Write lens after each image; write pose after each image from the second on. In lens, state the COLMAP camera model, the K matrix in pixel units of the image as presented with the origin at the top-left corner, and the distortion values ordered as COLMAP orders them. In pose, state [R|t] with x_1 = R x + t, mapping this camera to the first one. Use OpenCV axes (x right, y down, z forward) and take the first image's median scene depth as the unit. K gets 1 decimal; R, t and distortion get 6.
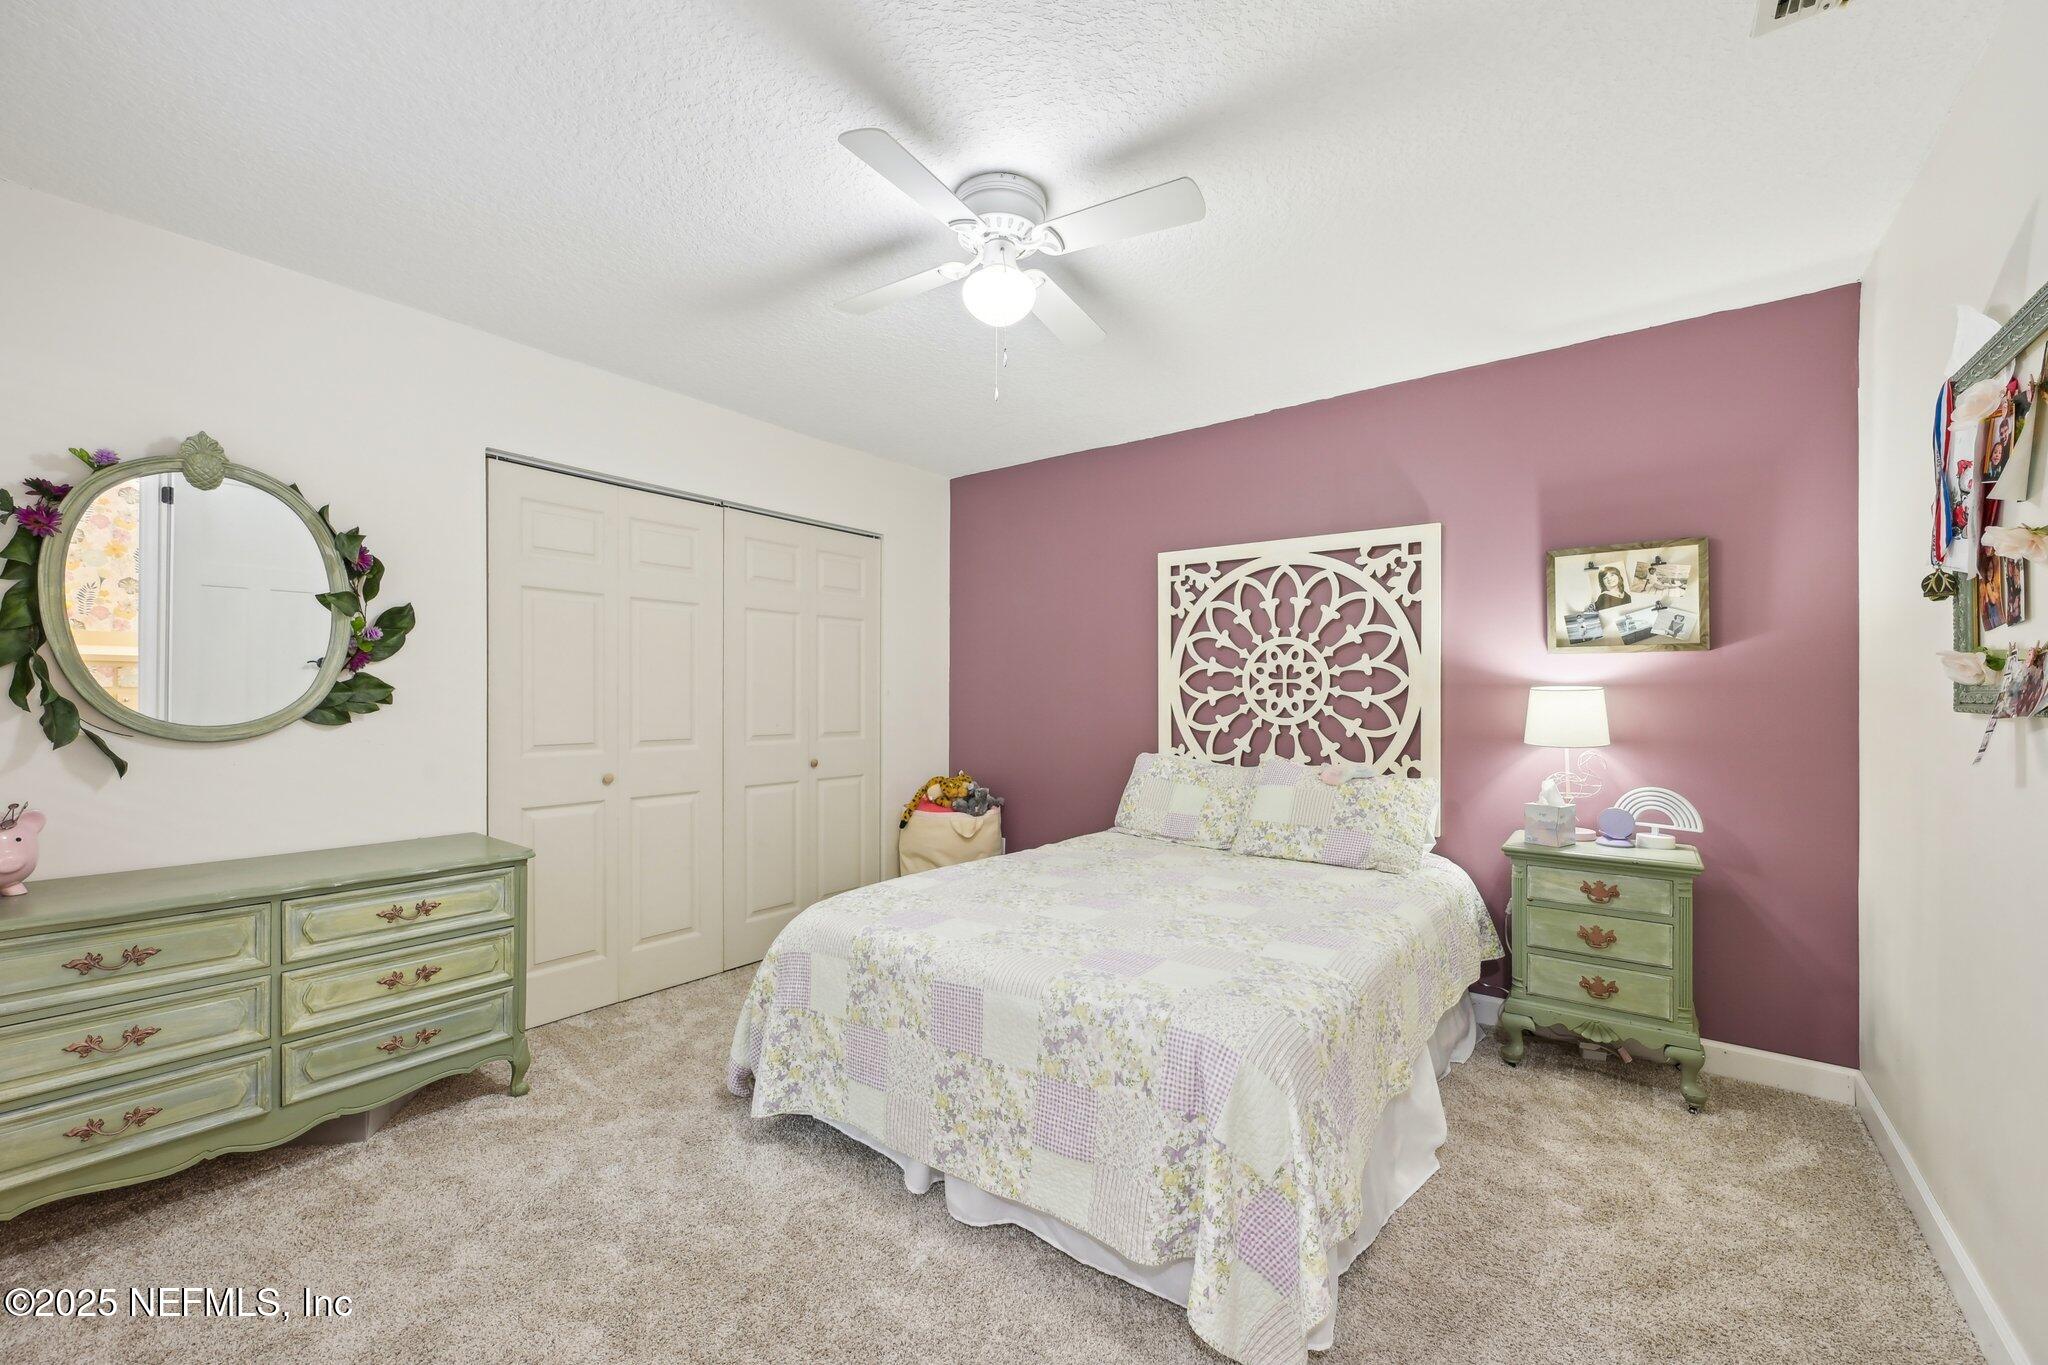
lens RADIAL K [[821.0, 0, 1022.5], [0, 821.0, 688.0], [0, 0, 1]] dist [0.001639, 0.000176]
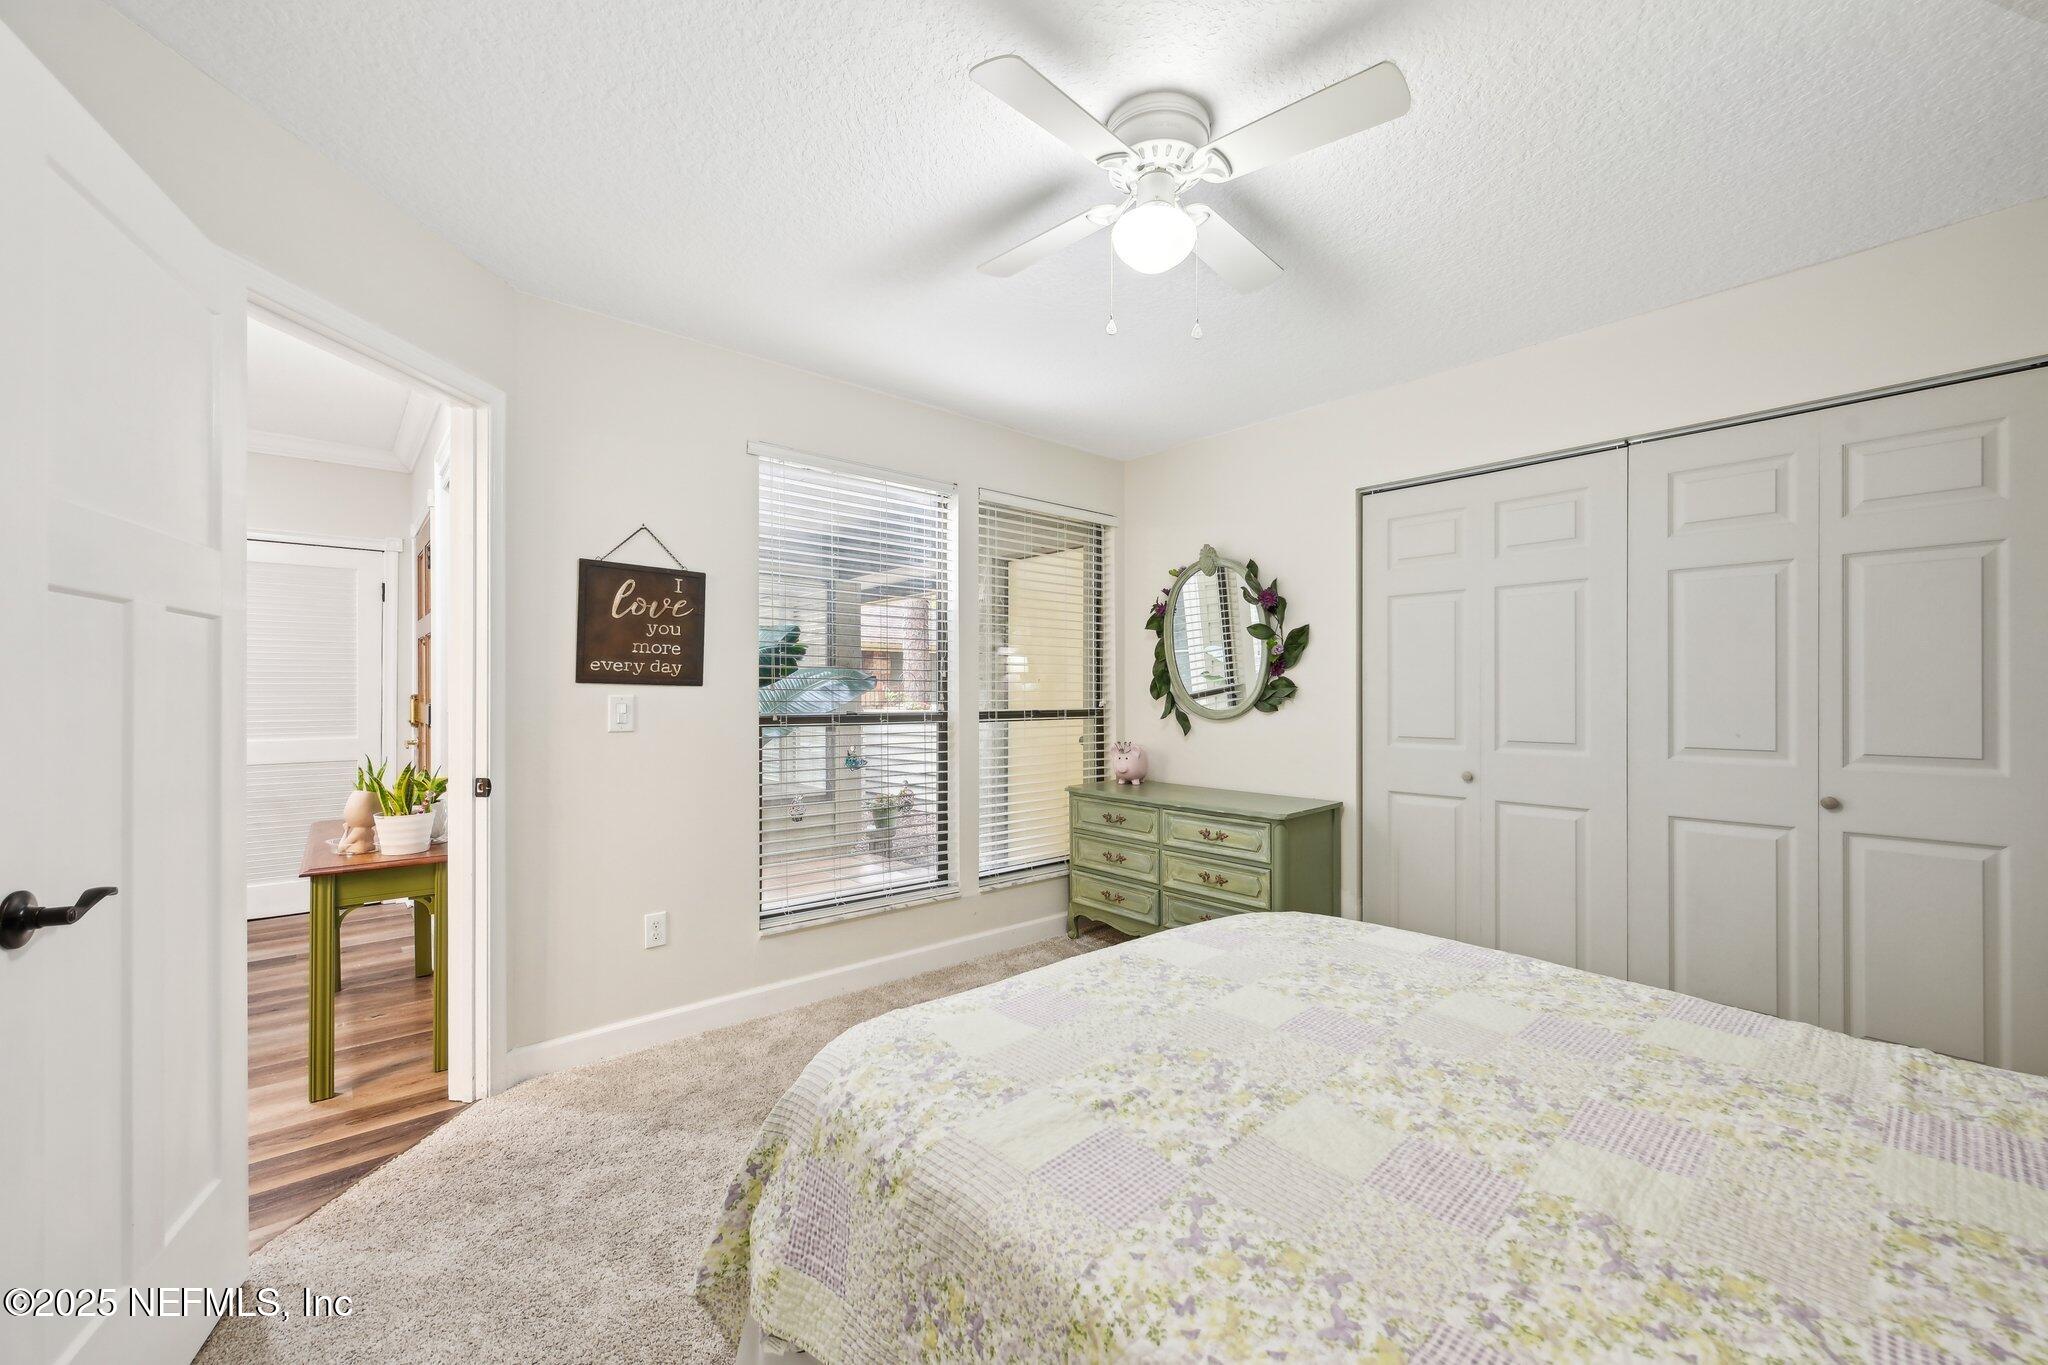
lens RADIAL K [[818.5, 0, 1030.5], [0, 818.5, 663.1], [0, 0, 1]] dist [-0.000074, -0.000087]
pose [[-0.204845, -0.039462, -0.977999, 0.524404], [0.010746, 0.999036, -0.042562, 0.010352], [0.978735, -0.019228, -0.204224, 0.641320]]
